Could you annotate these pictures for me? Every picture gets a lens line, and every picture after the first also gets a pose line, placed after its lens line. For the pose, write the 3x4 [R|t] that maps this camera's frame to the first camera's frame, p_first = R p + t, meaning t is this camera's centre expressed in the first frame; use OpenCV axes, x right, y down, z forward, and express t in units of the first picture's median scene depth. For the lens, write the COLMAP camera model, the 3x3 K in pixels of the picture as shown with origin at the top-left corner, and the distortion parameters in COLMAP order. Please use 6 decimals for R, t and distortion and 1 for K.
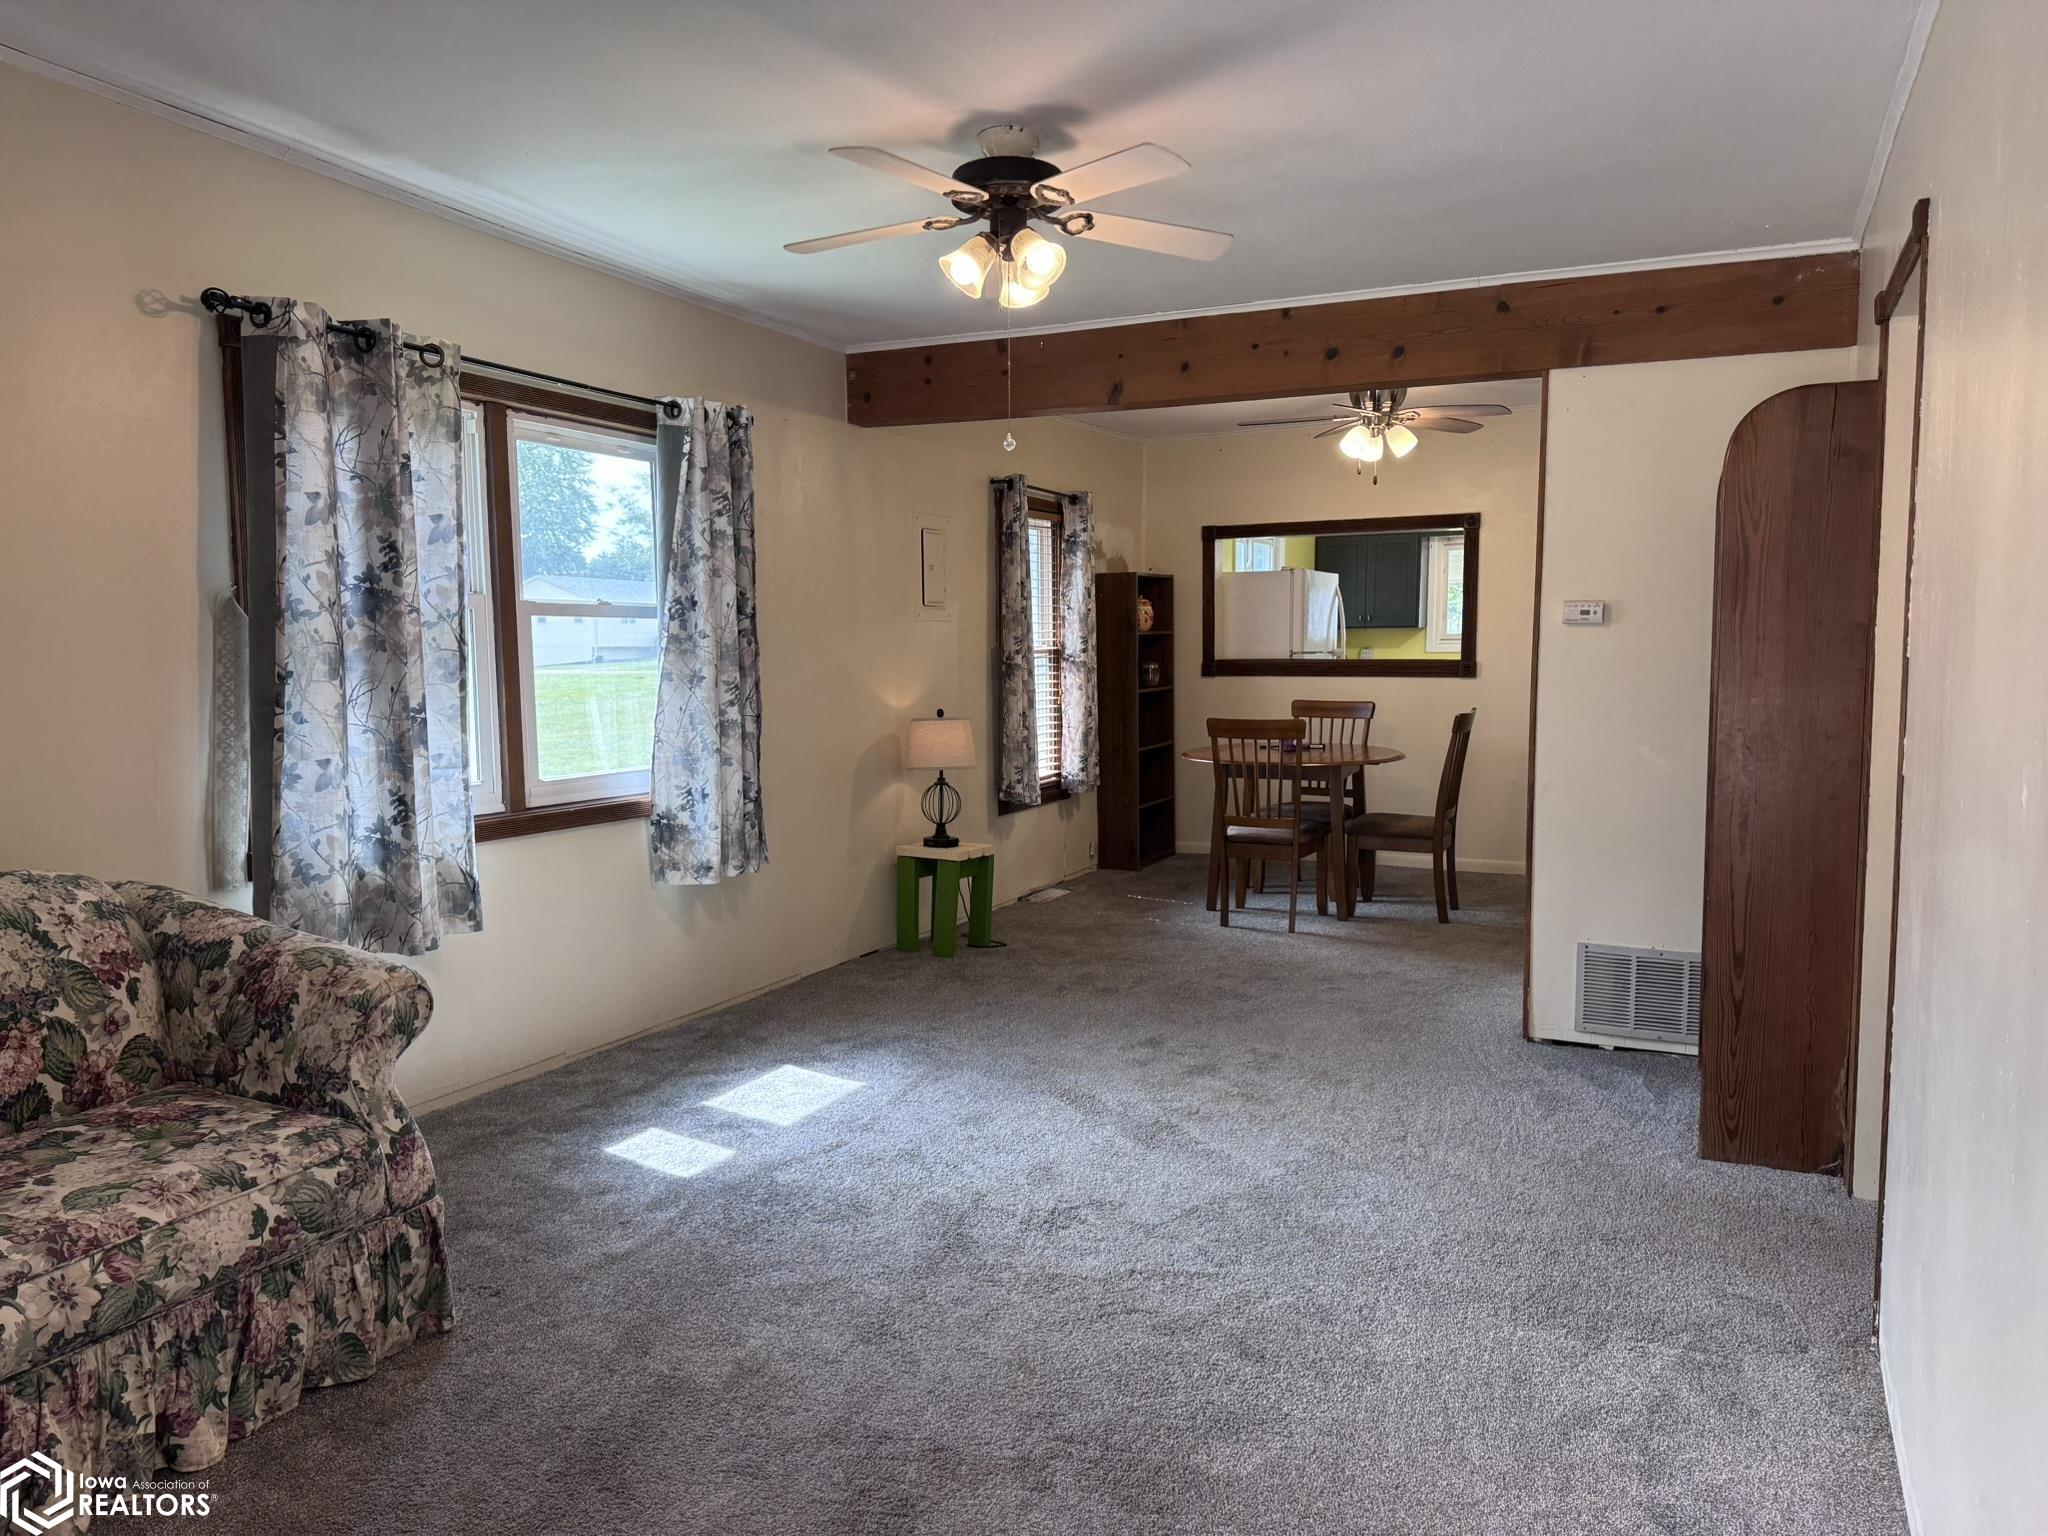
lens RADIAL K [[1448.6, 0, 1006.1], [0, 1448.6, 769.8], [0, 0, 1]] dist [0.091372, -0.086091]
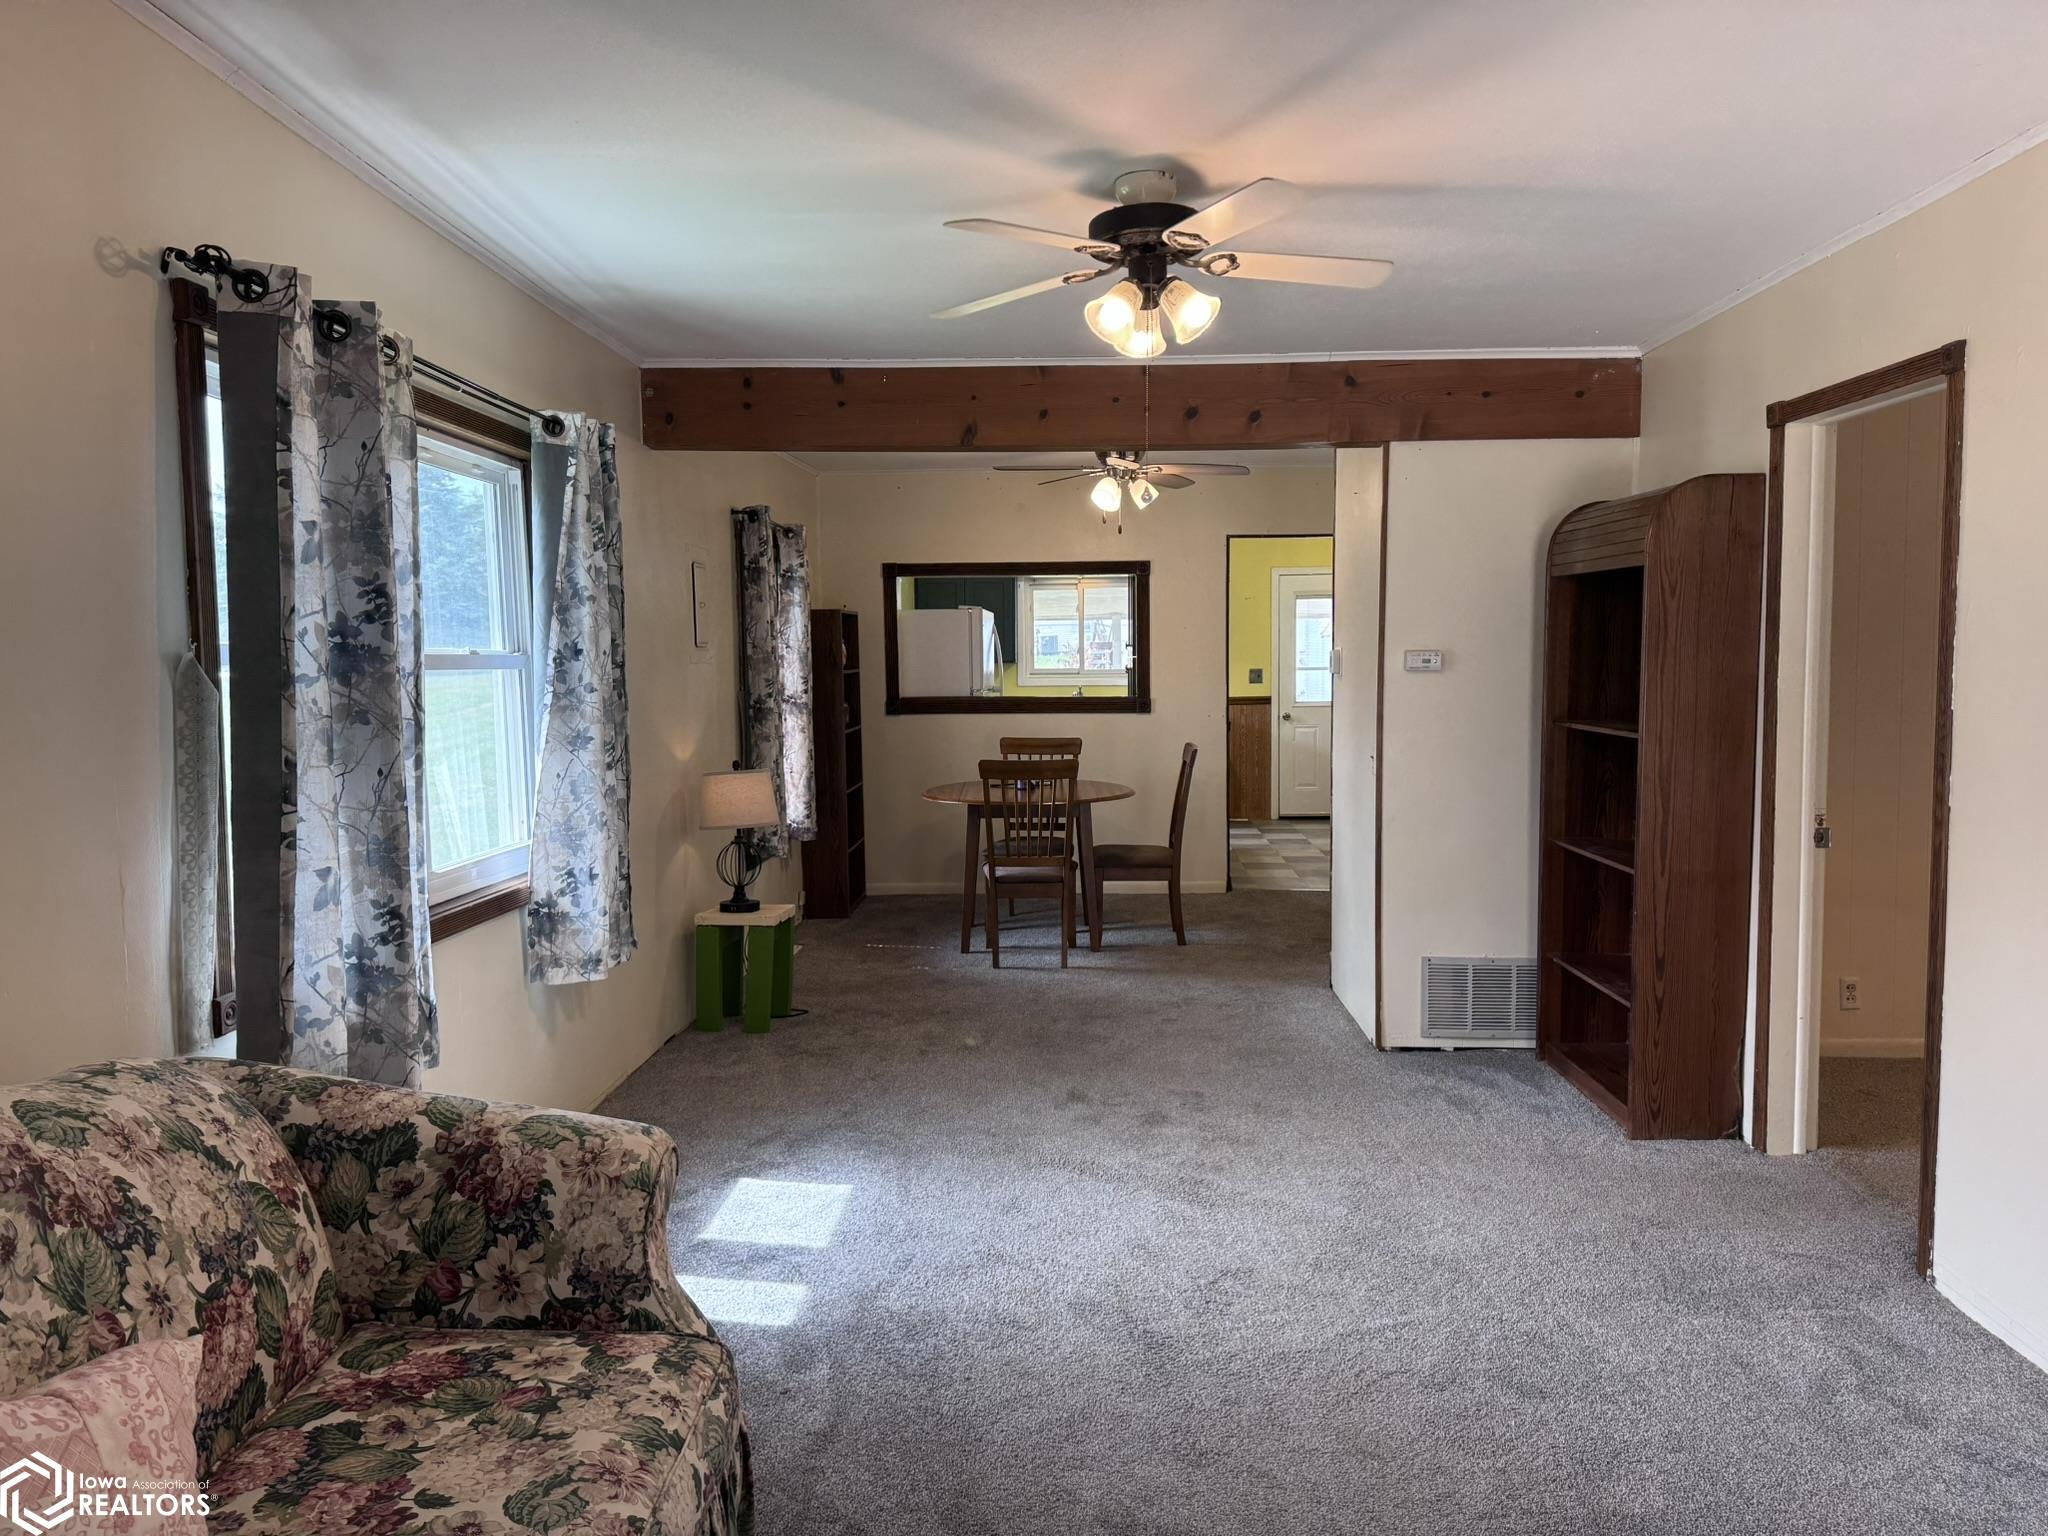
lens RADIAL K [[1448.6, 0, 1038.5], [0, 1448.6, 773.2], [0, 0, 1]] dist [0.091372, -0.086091]
pose [[0.912096, -0.036032, 0.408389, -0.349573], [0.042161, 0.999093, -0.006013, -0.029222], [-0.407802, 0.022702, 0.912788, 0.118148]]
